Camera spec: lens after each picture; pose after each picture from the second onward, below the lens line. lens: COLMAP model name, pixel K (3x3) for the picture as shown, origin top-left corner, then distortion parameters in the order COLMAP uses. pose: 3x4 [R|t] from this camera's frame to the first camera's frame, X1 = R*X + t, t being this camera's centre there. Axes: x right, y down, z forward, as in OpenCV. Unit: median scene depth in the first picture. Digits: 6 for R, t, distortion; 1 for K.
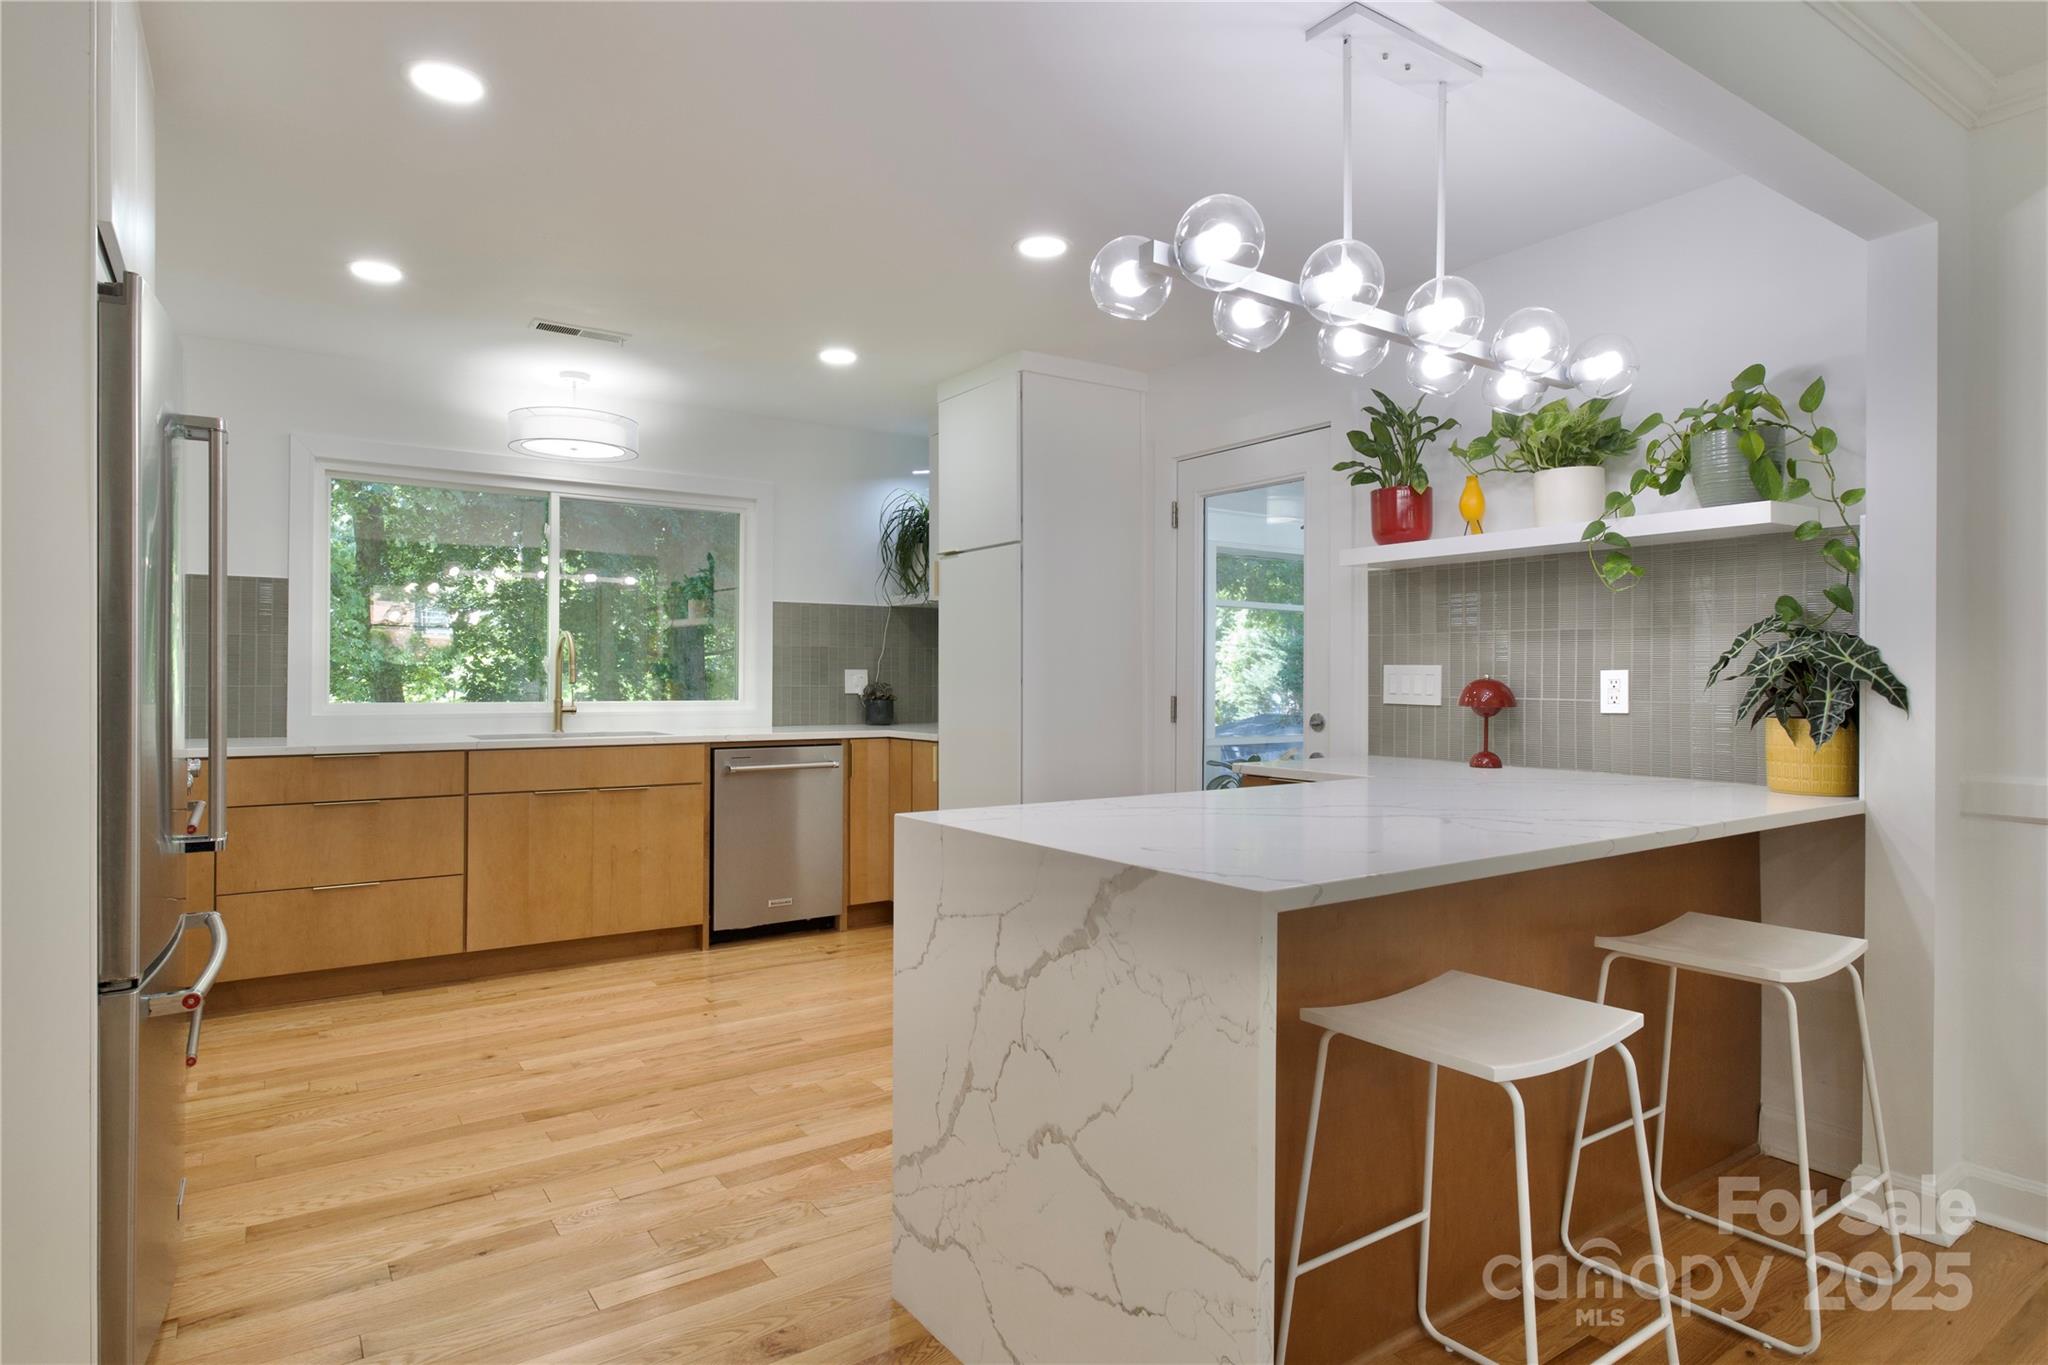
lens RADIAL K [[1115.4, 0, 1014.6], [0, 1115.4, 677.7], [0, 0, 1]] dist [-0.003291, 0.003253]
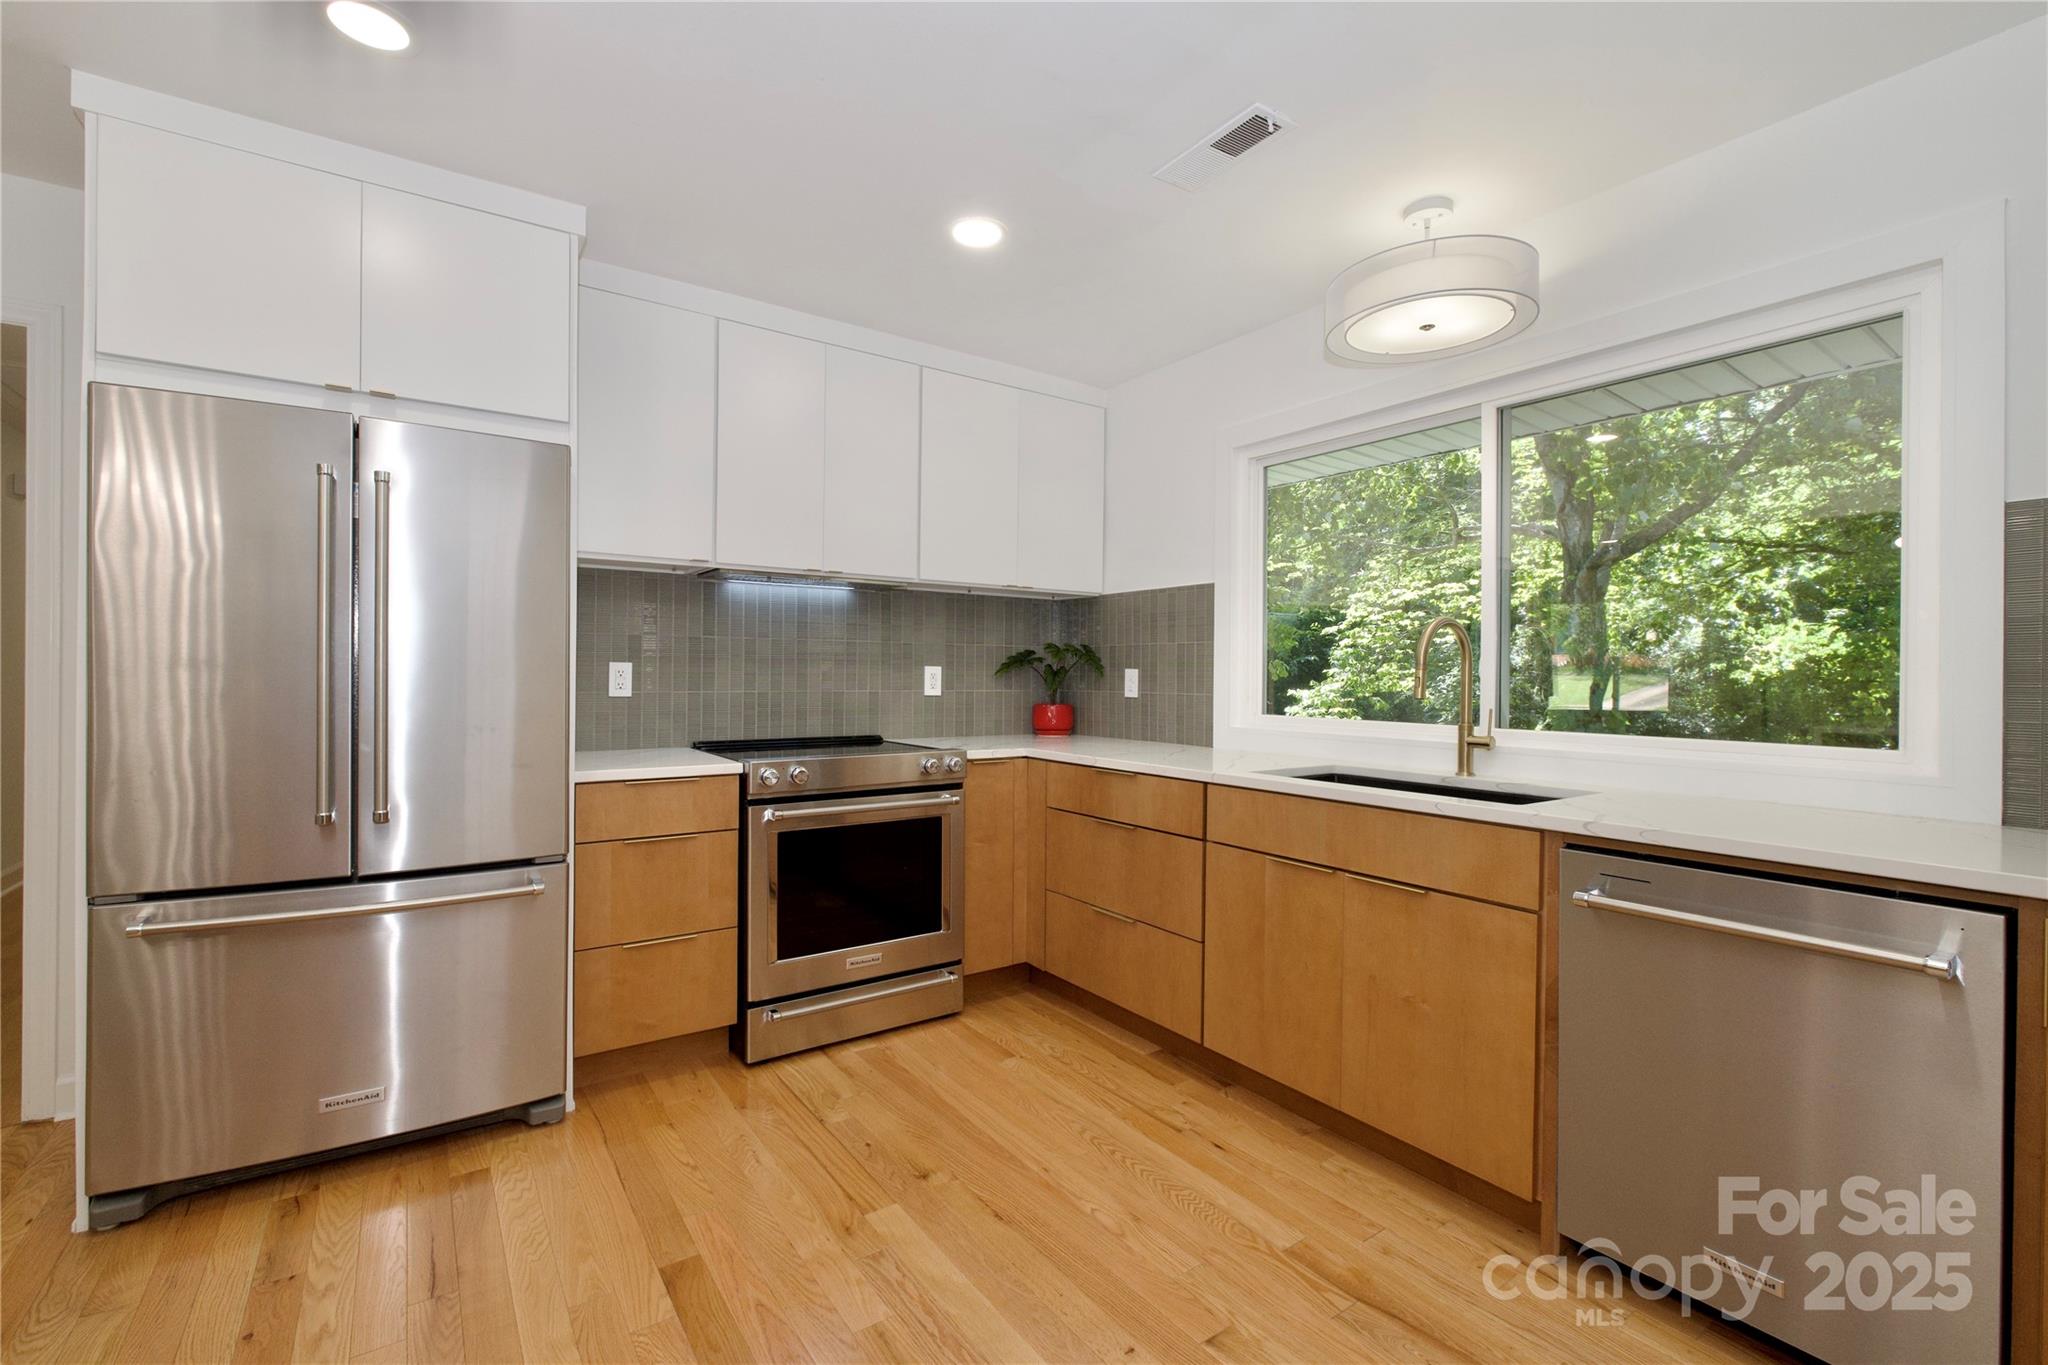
lens RADIAL K [[887.2, 0, 1021.6], [0, 887.2, 679.6], [0, 0, 1]] dist [-0.005361, -0.000099]
pose [[-0.001762, 0.002340, -0.999996, 0.141377], [-0.011048, 0.999936, 0.002359, -0.006489], [0.999937, 0.011052, -0.001736, 1.055151]]
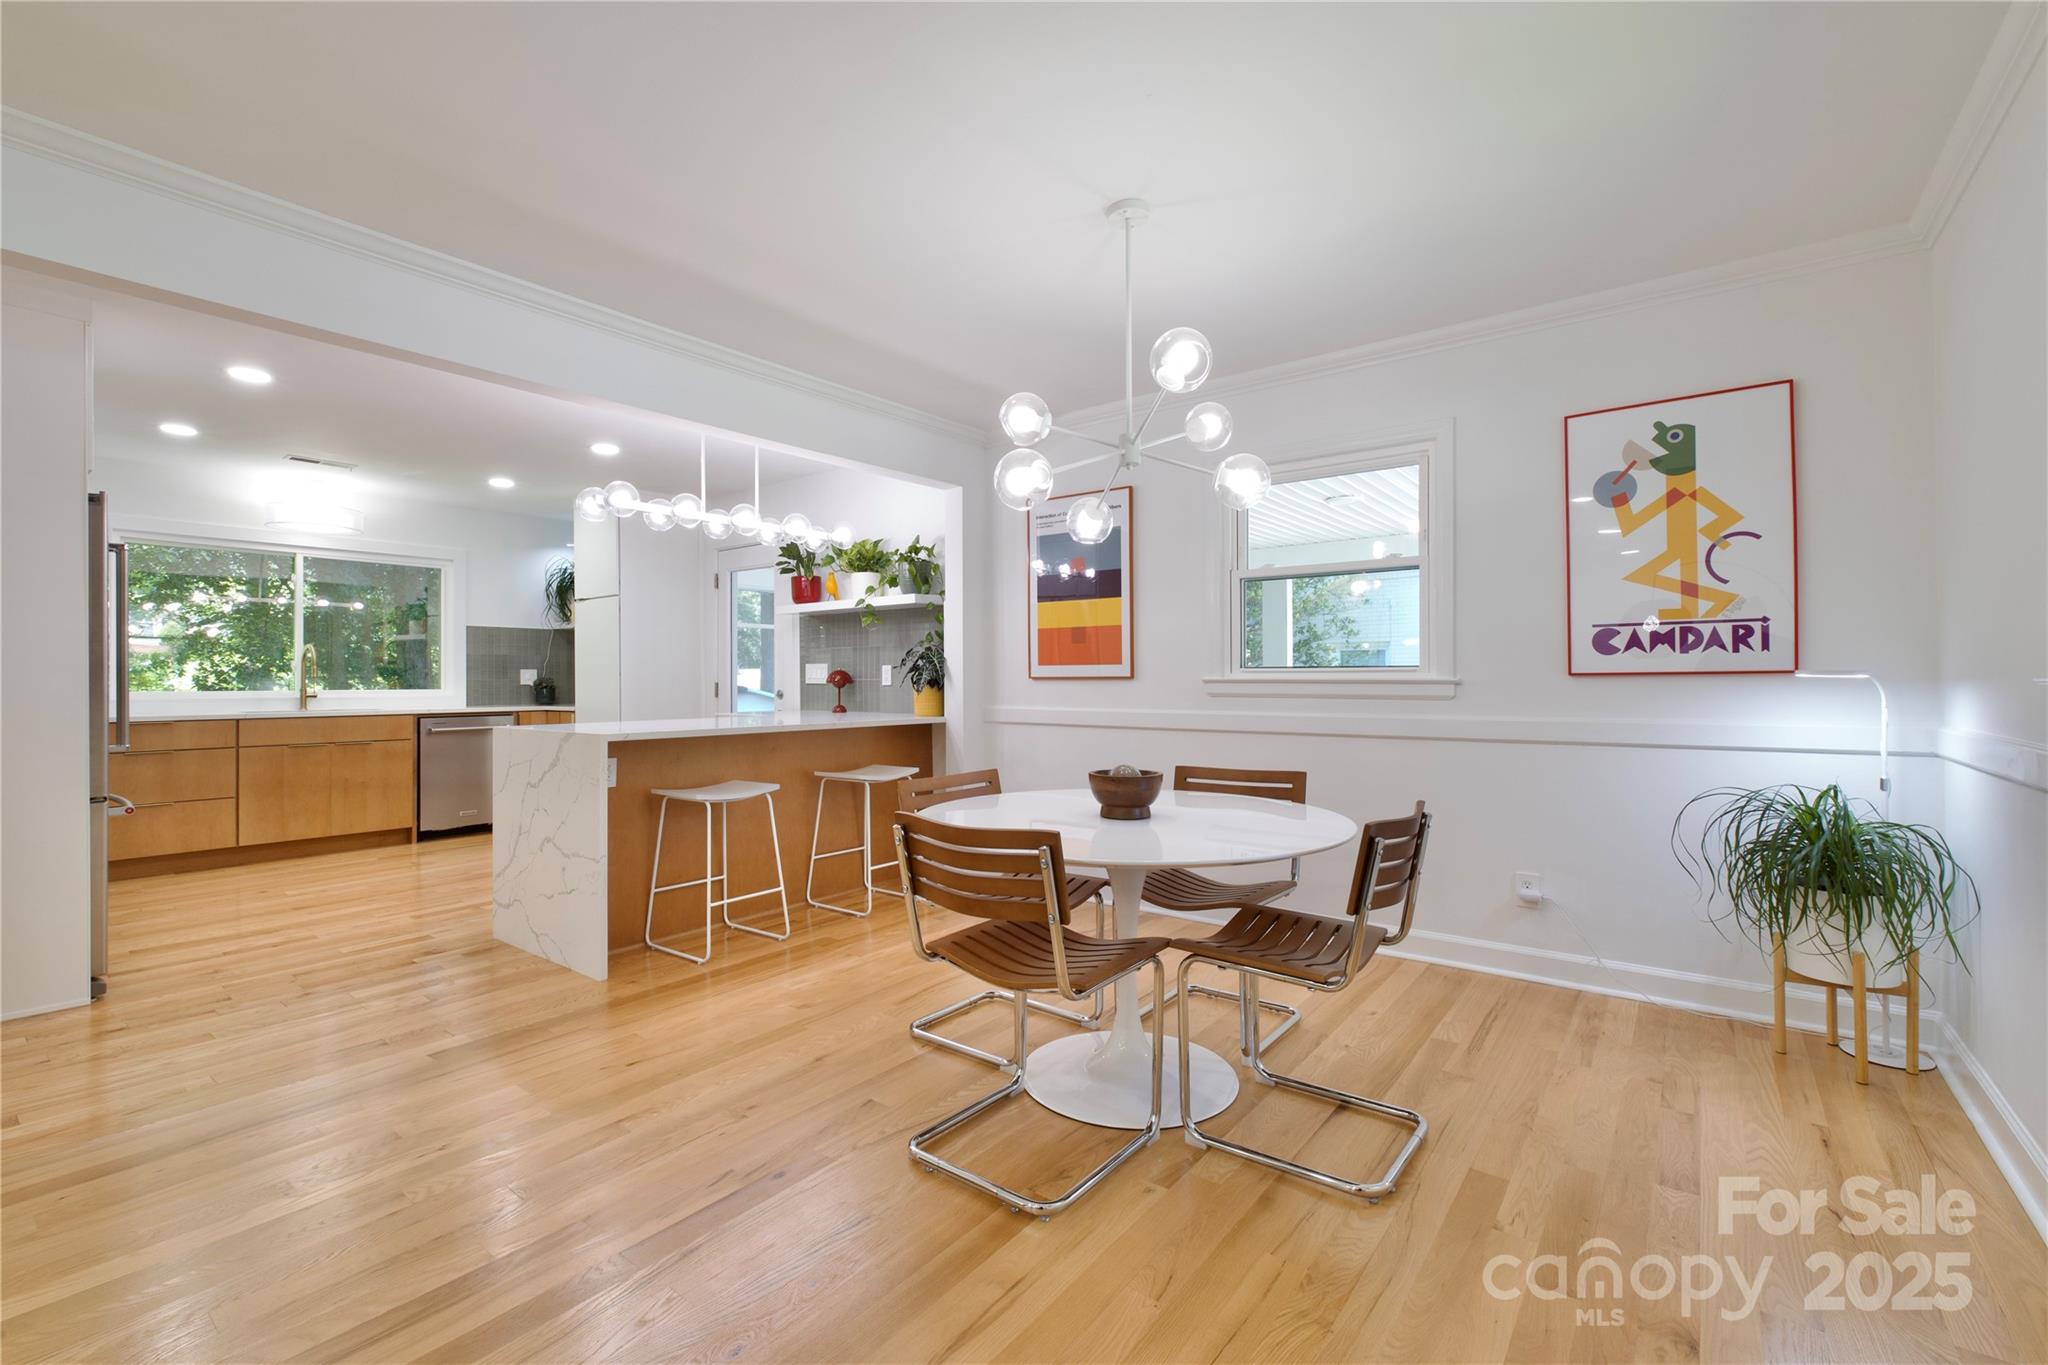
lens RADIAL K [[887.2, 0, 1022.6], [0, 887.2, 677.7], [0, 0, 1]] dist [-0.005361, -0.000099]
pose [[0.952082, -0.006687, 0.305770, 0.230376], [0.007636, 0.999969, -0.001908, 0.020364], [-0.305748, 0.004152, 0.952103, -0.657701]]
